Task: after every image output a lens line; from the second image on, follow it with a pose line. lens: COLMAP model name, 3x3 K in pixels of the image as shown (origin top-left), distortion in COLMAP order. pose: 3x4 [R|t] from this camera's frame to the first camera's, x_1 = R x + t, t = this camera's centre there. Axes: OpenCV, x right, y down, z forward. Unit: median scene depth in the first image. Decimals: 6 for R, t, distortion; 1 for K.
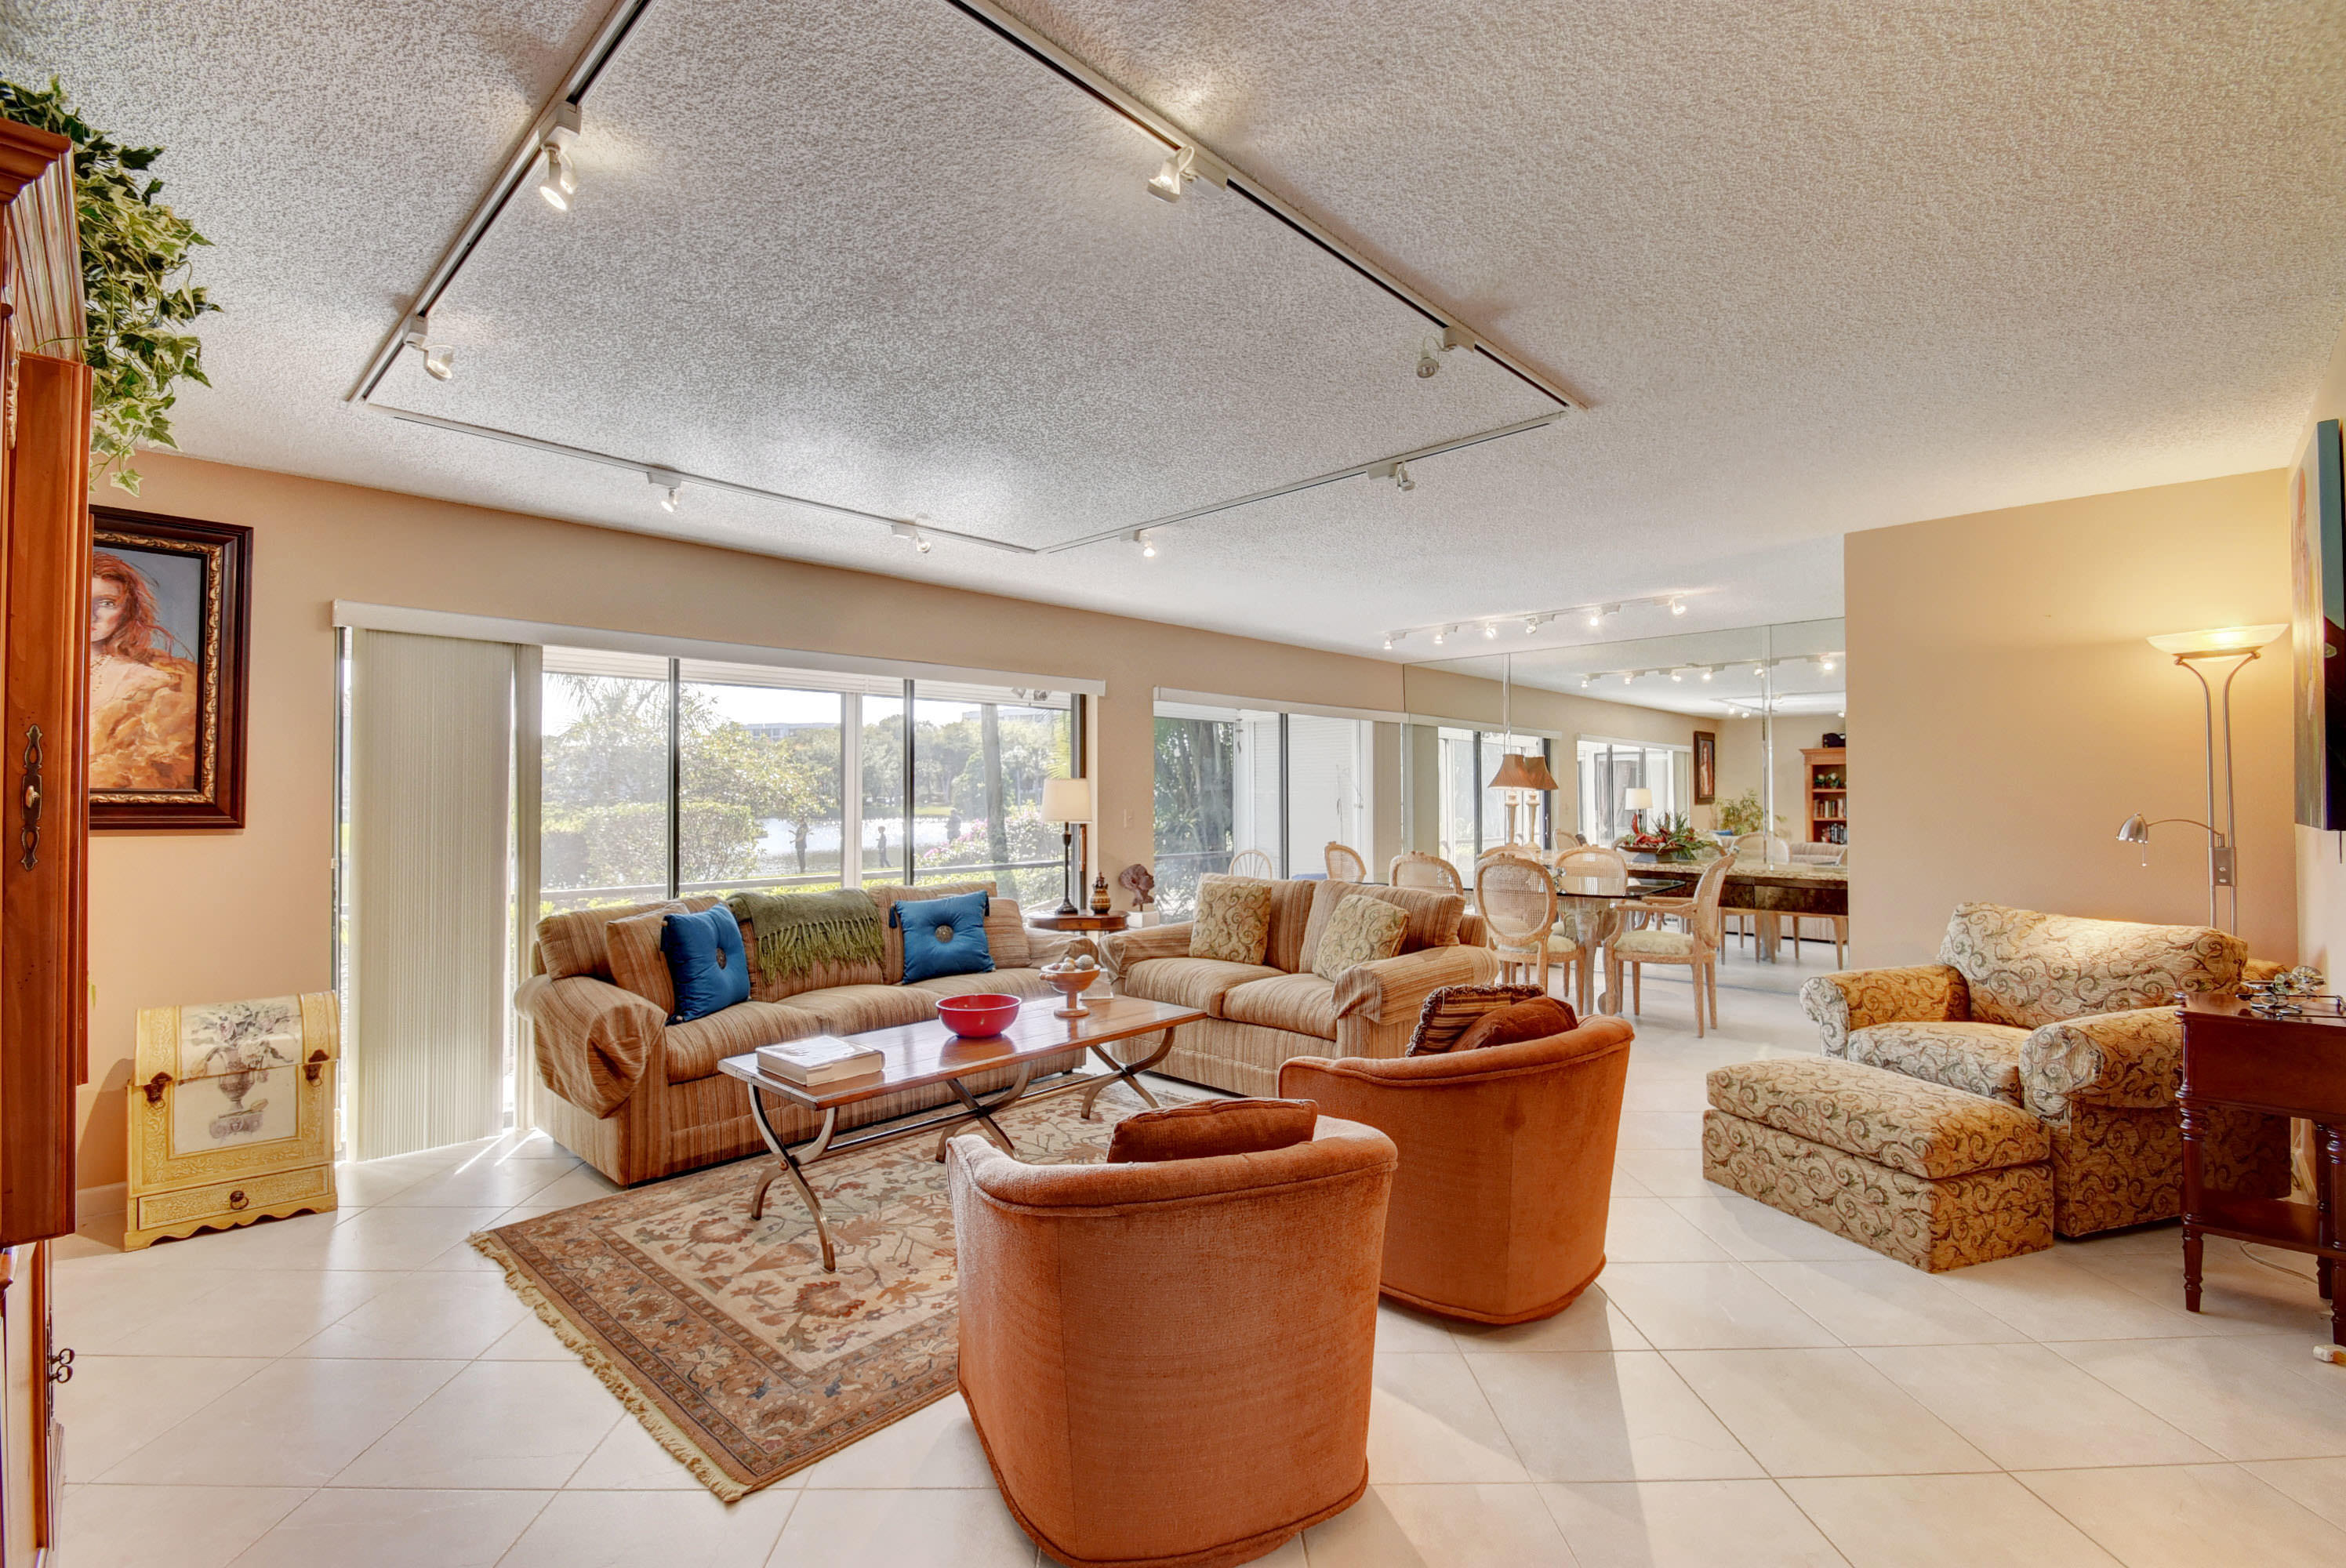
lens RADIAL K [[1029.4, 0, 1152.9], [0, 1029.4, 779.9], [0, 0, 1]] dist [0.004616, -0.011741]
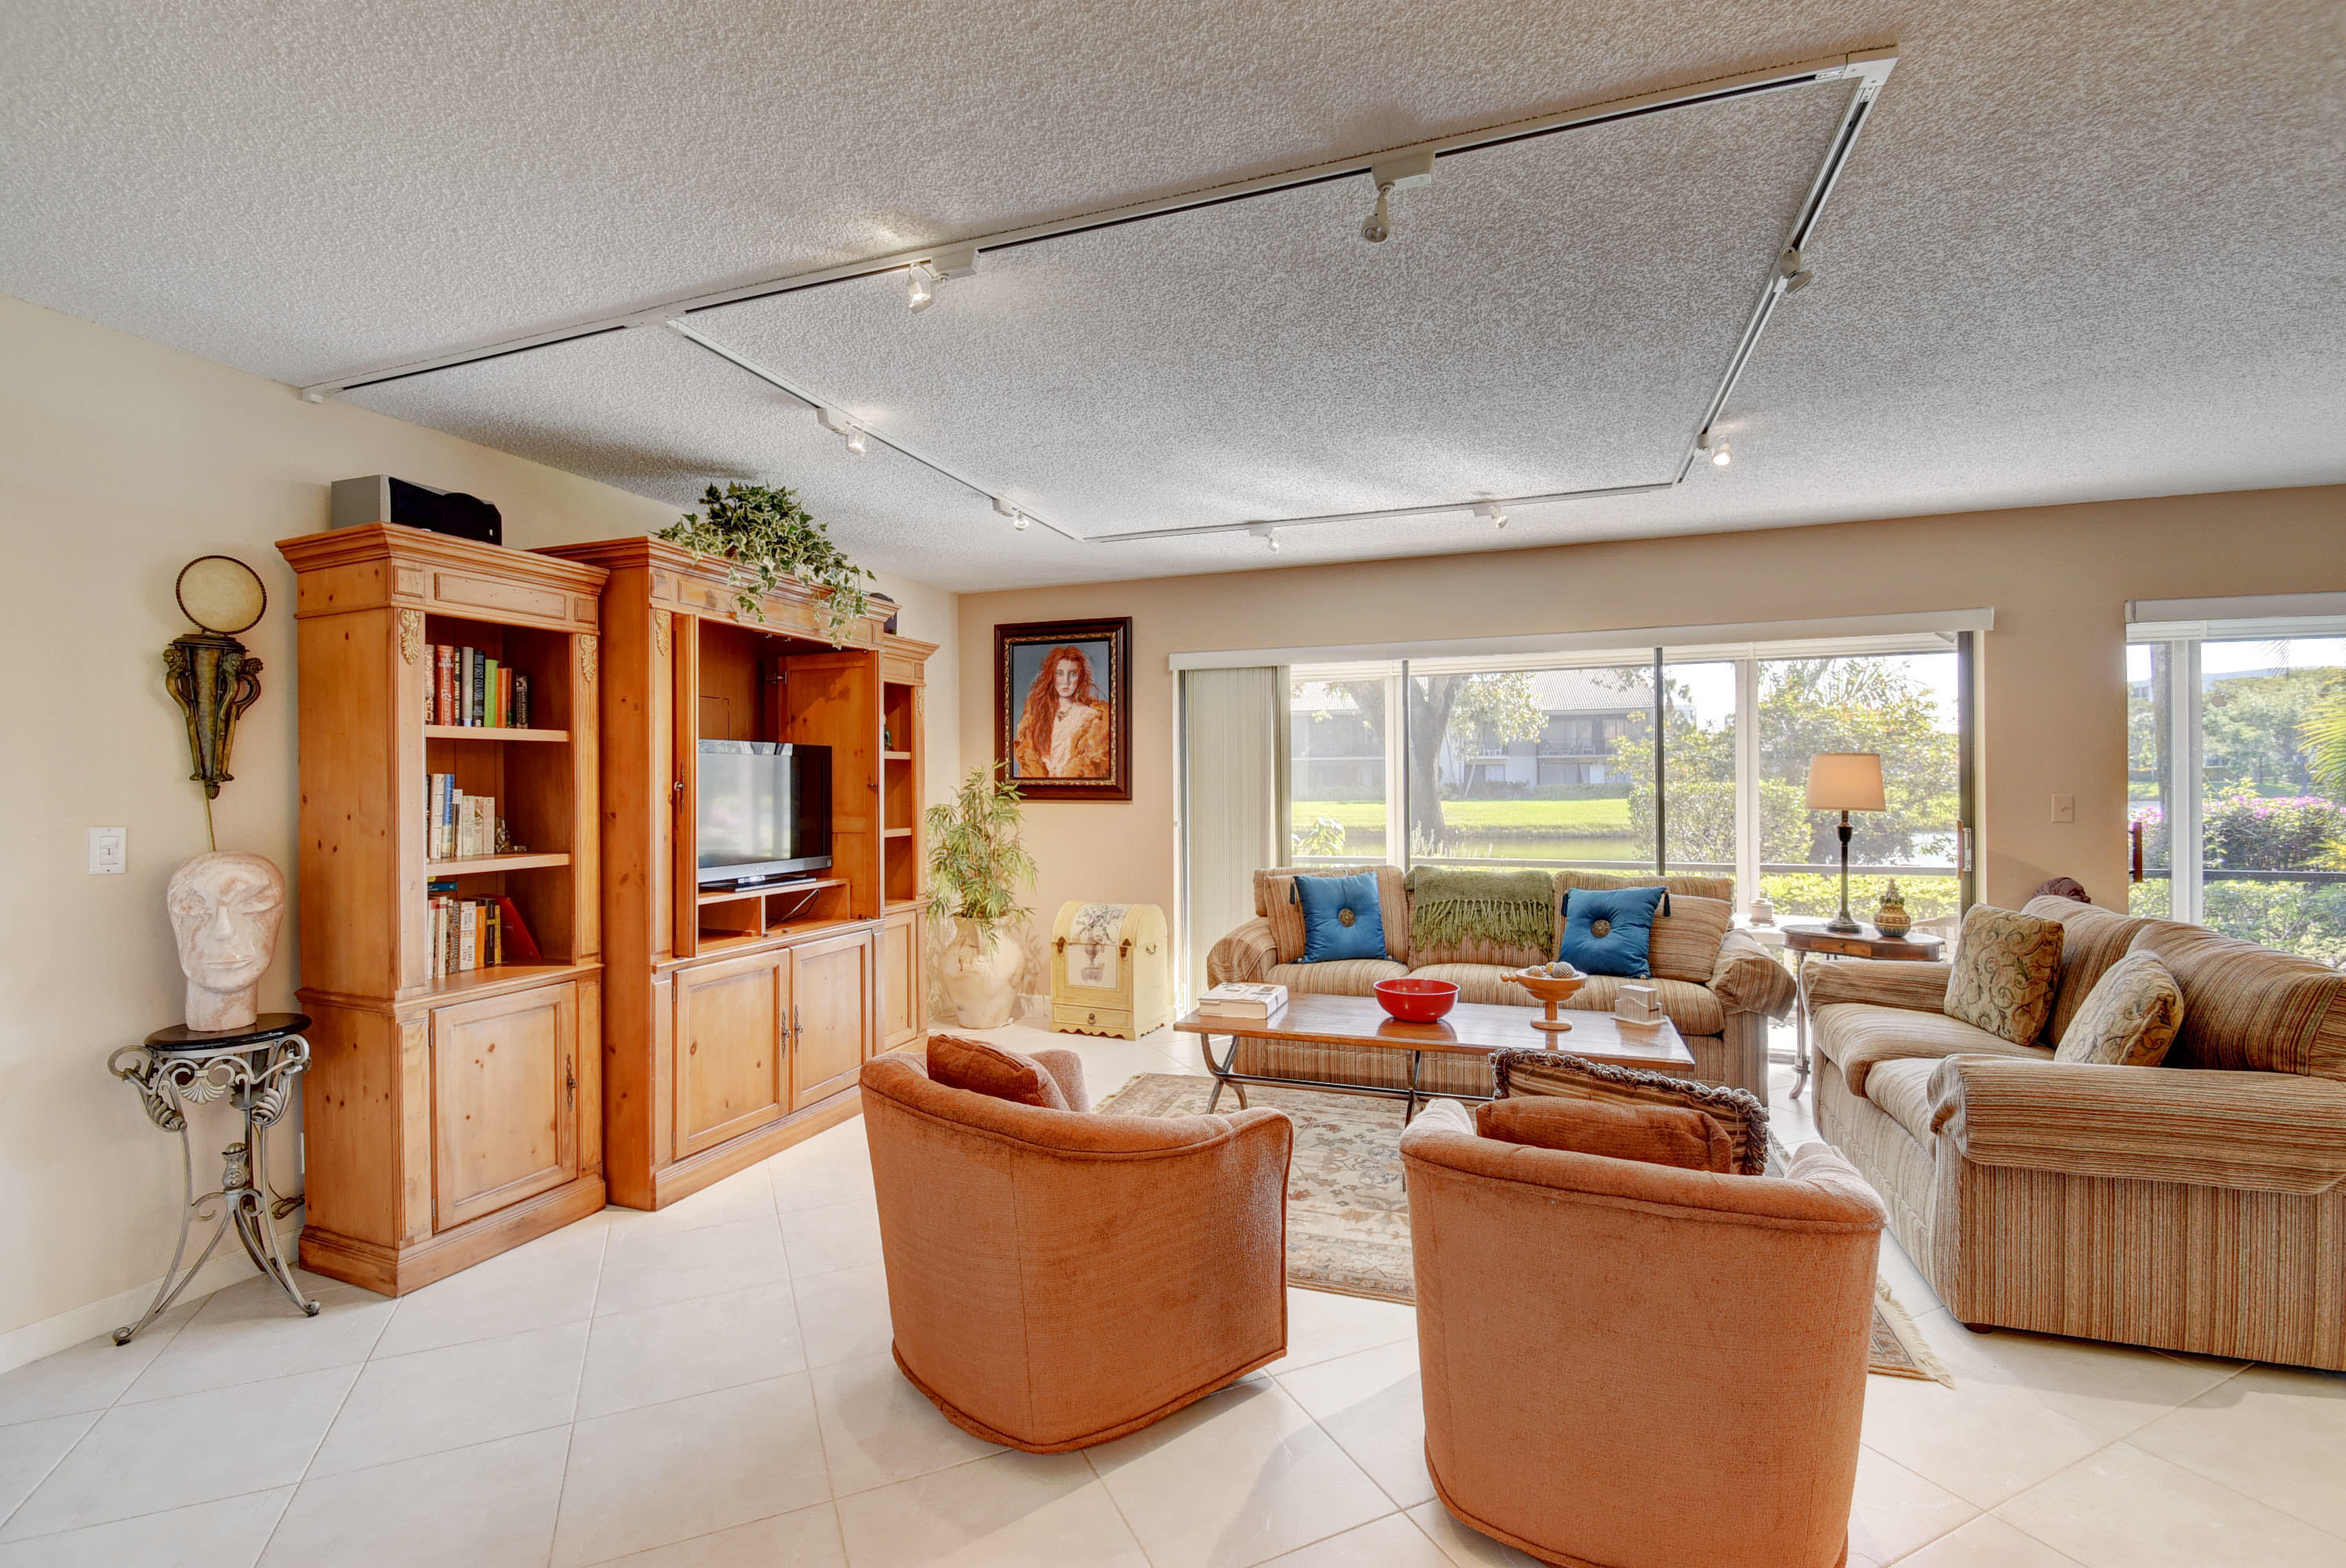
lens RADIAL K [[1029.4, 0, 1164.9], [0, 1029.4, 784.0], [0, 0, 1]] dist [0.004616, -0.011741]
pose [[0.406939, 0.001630, -0.913454, 0.406114], [0.022822, 0.999668, 0.011951, 0.001120], [0.913170, -0.025711, 0.406766, 0.237782]]
